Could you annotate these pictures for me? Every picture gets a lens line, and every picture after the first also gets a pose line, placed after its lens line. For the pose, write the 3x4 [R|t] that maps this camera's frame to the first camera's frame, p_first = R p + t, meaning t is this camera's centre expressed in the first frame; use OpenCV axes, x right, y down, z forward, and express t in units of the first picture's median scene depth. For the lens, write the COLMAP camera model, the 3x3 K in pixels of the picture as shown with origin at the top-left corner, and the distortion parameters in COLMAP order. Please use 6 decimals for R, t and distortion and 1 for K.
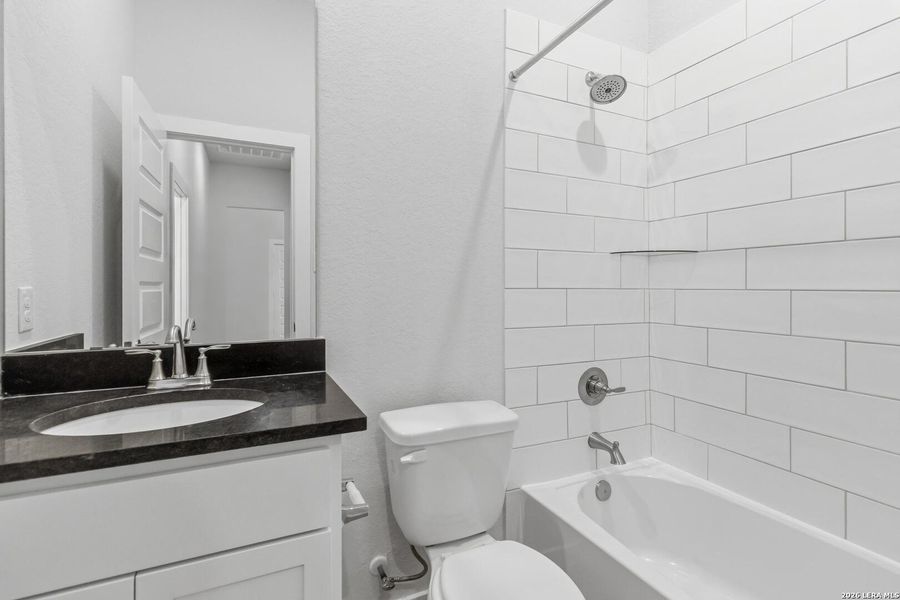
lens RADIAL K [[432.0, 0, 450.7], [0, 432.0, 288.6], [0, 0, 1]] dist [0.001244, 0.000519]
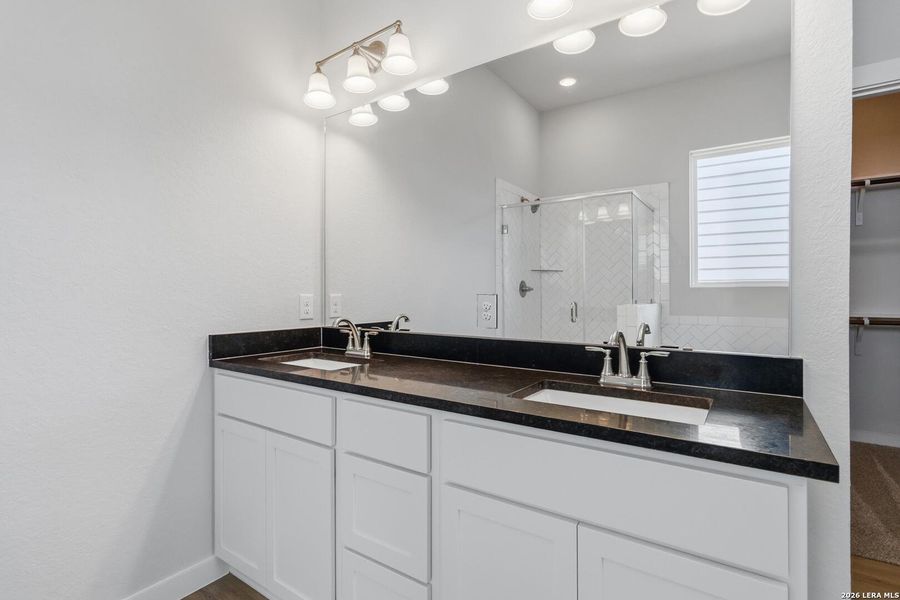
lens RADIAL K [[418.7, 0, 456.1], [0, 418.7, 296.6], [0, 0, 1]] dist [-0.002921, -0.000122]
pose [[0.516131, -0.005751, -0.856491, 0.097661], [0.002143, 0.999983, -0.005423, 0.000635], [0.856507, 0.000963, 0.516134, 0.043959]]
